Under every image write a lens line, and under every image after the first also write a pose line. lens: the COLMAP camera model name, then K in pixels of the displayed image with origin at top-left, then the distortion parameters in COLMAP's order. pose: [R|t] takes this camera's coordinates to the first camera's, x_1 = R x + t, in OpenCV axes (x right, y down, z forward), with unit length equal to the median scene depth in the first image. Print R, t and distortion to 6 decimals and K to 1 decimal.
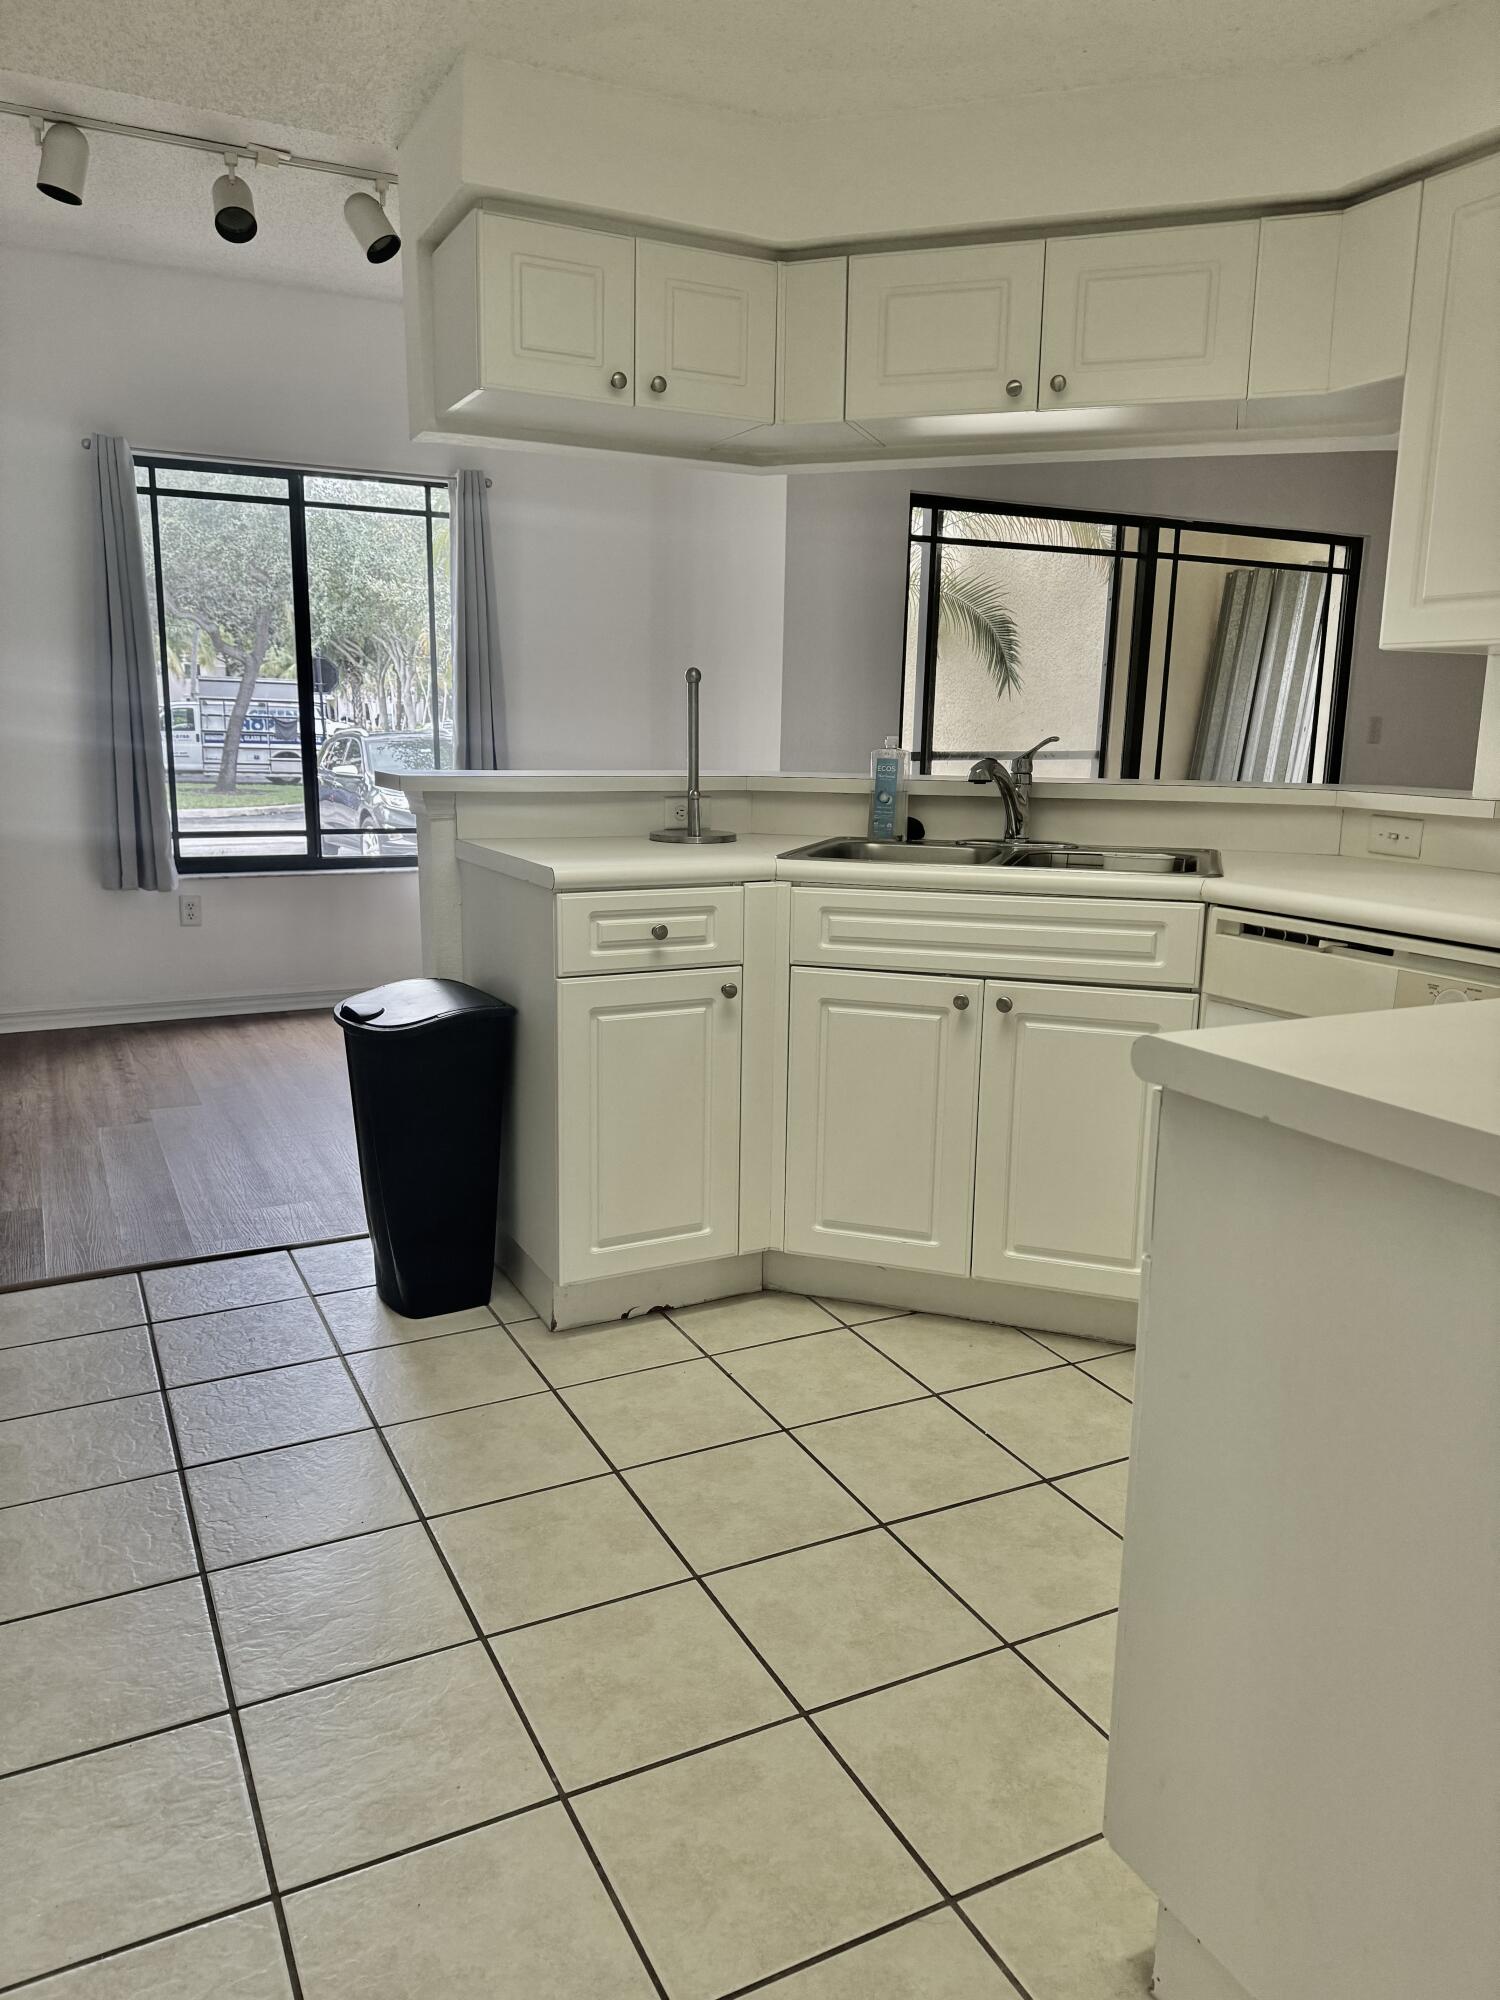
lens RADIAL K [[1385.3, 0, 749.6], [0, 1385.3, 1003.9], [0, 0, 1]] dist [0.042507, -0.063998]
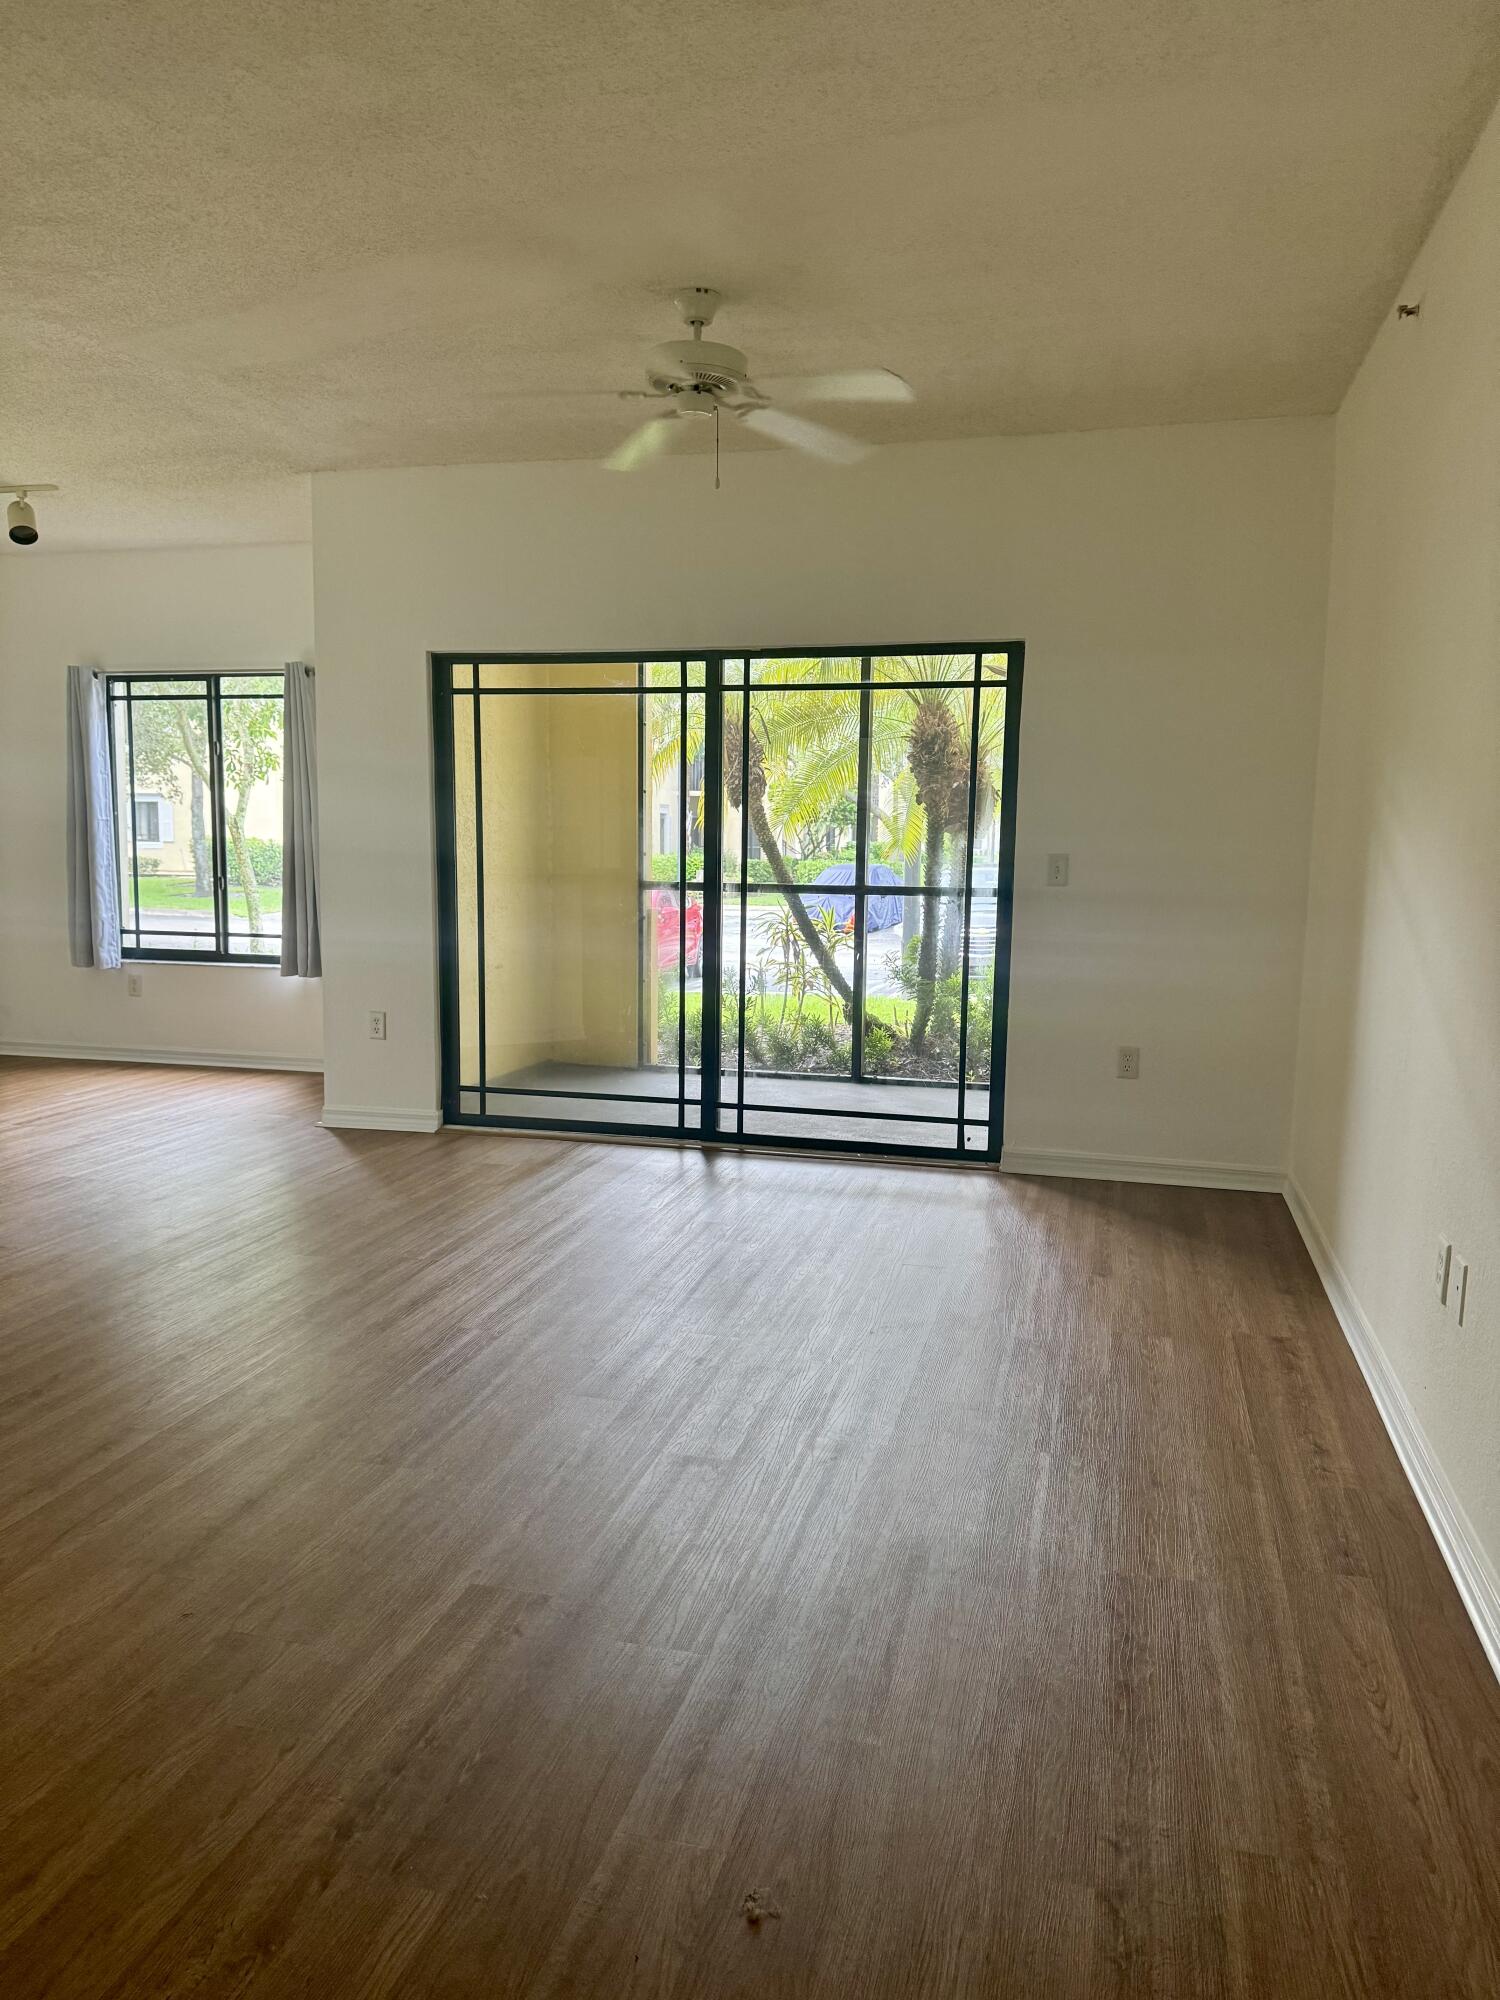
lens RADIAL K [[1385.3, 0, 763.8], [0, 1385.3, 1019.8], [0, 0, 1]] dist [0.042507, -0.063998]
pose [[0.738569, 0.086144, -0.668652, 0.987682], [-0.152229, 0.987498, -0.040926, -0.066599], [0.656766, 0.132015, 0.742449, 0.356736]]
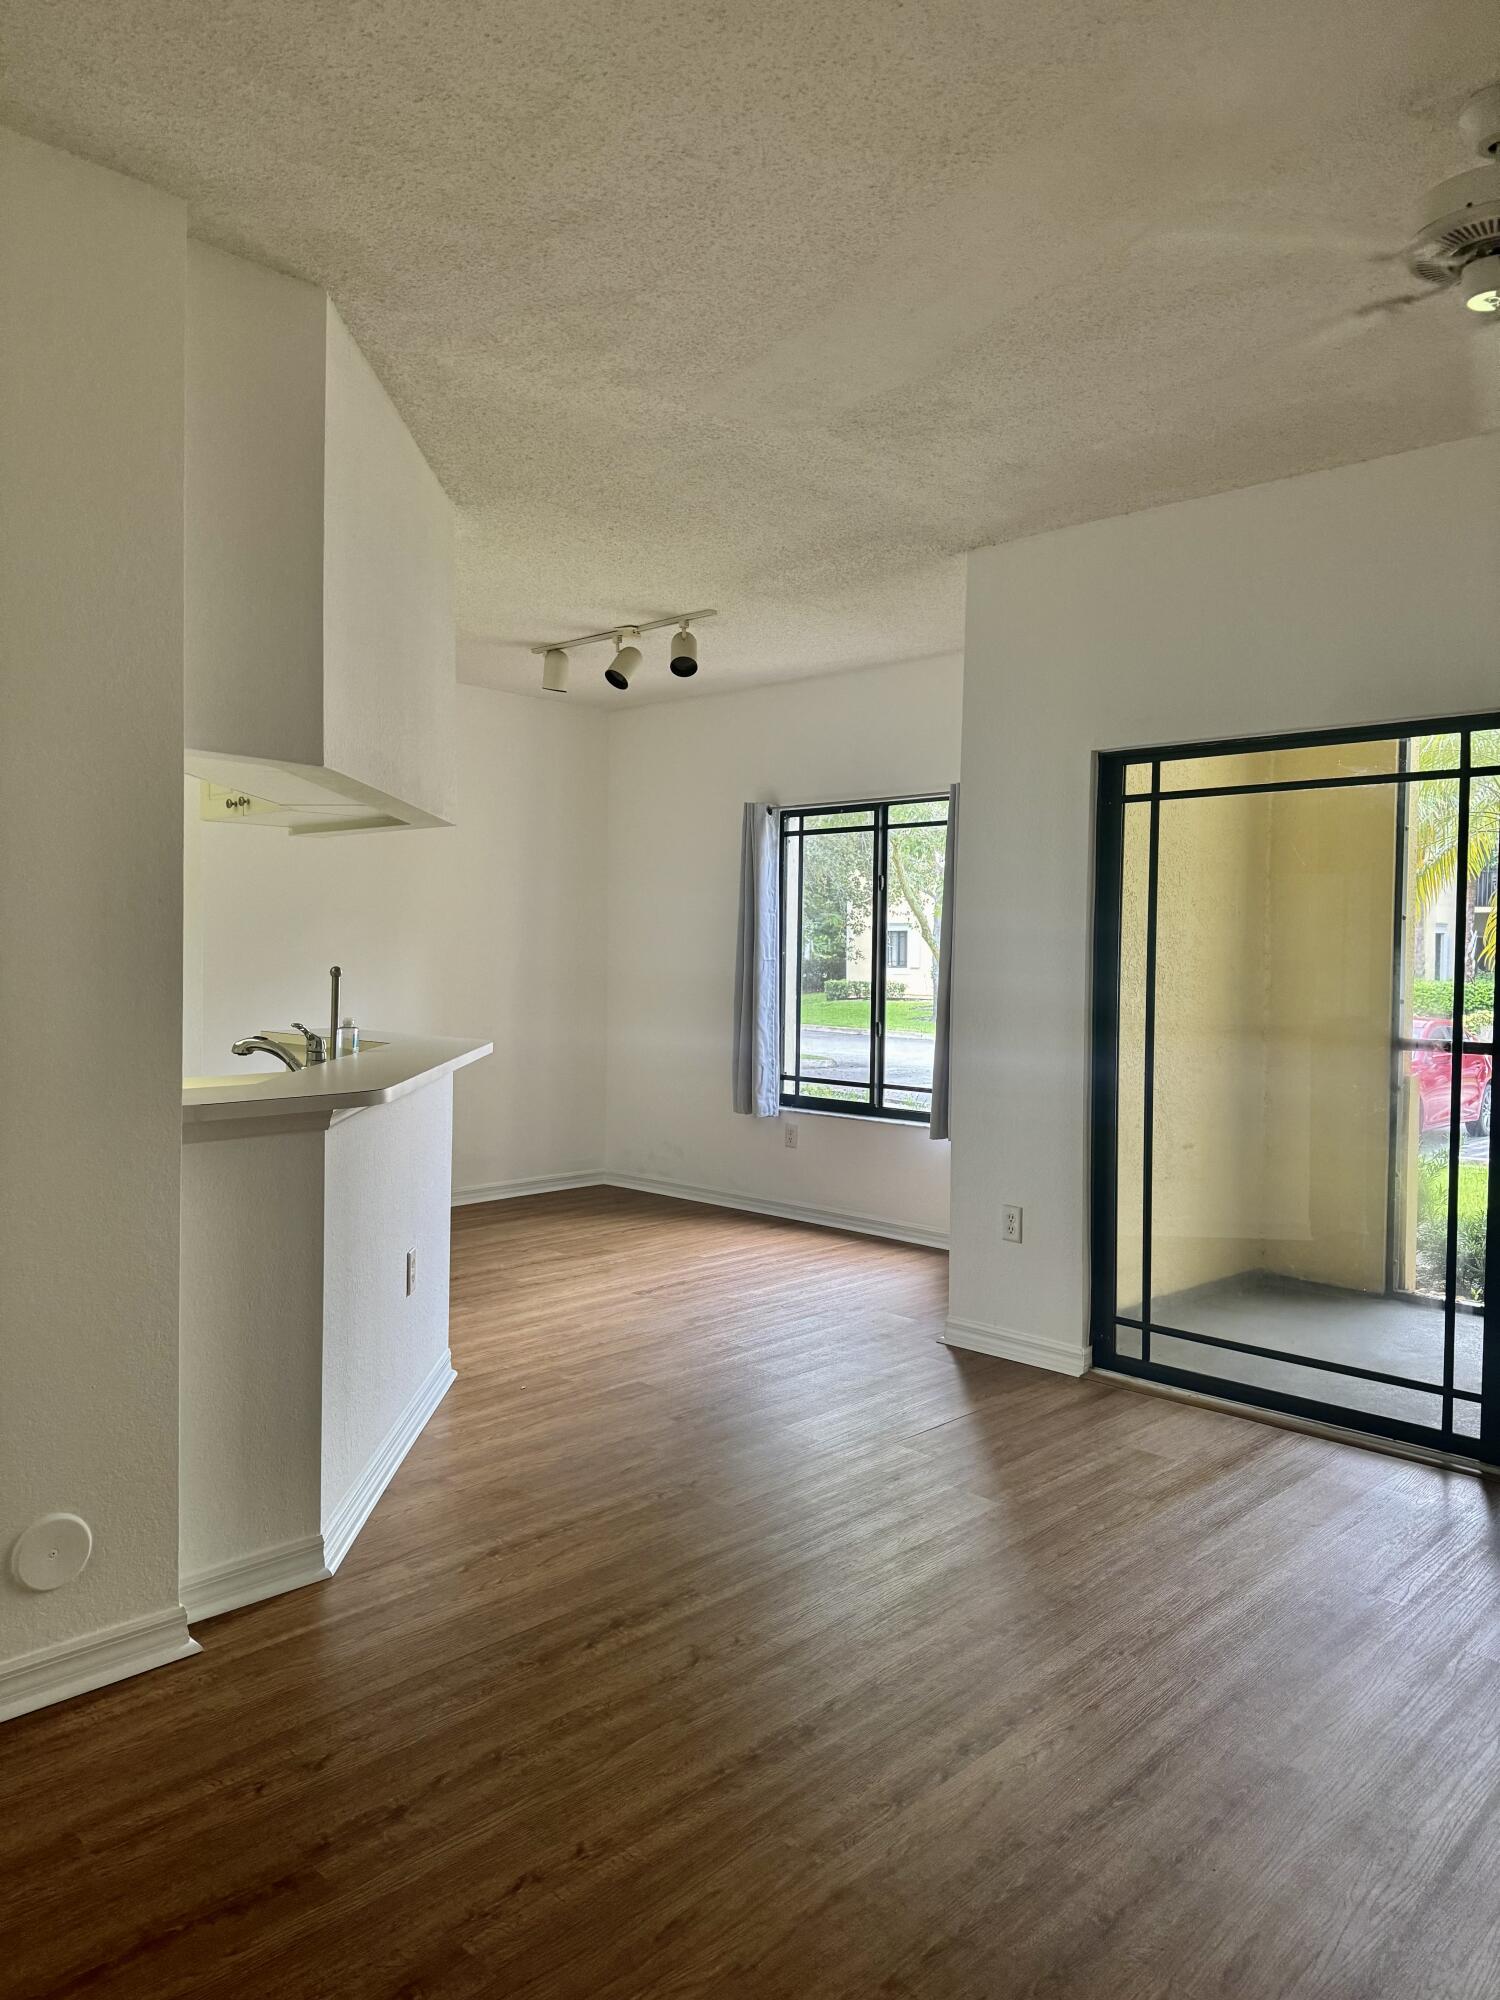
lens RADIAL K [[1385.3, 0, 736.0], [0, 1385.3, 1009.9], [0, 0, 1]] dist [0.042507, -0.063998]
pose [[0.289970, 0.031273, -0.956525, 0.806396], [-0.215251, 0.975989, -0.033344, -0.122229], [0.932515, 0.215562, 0.289739, 0.525246]]
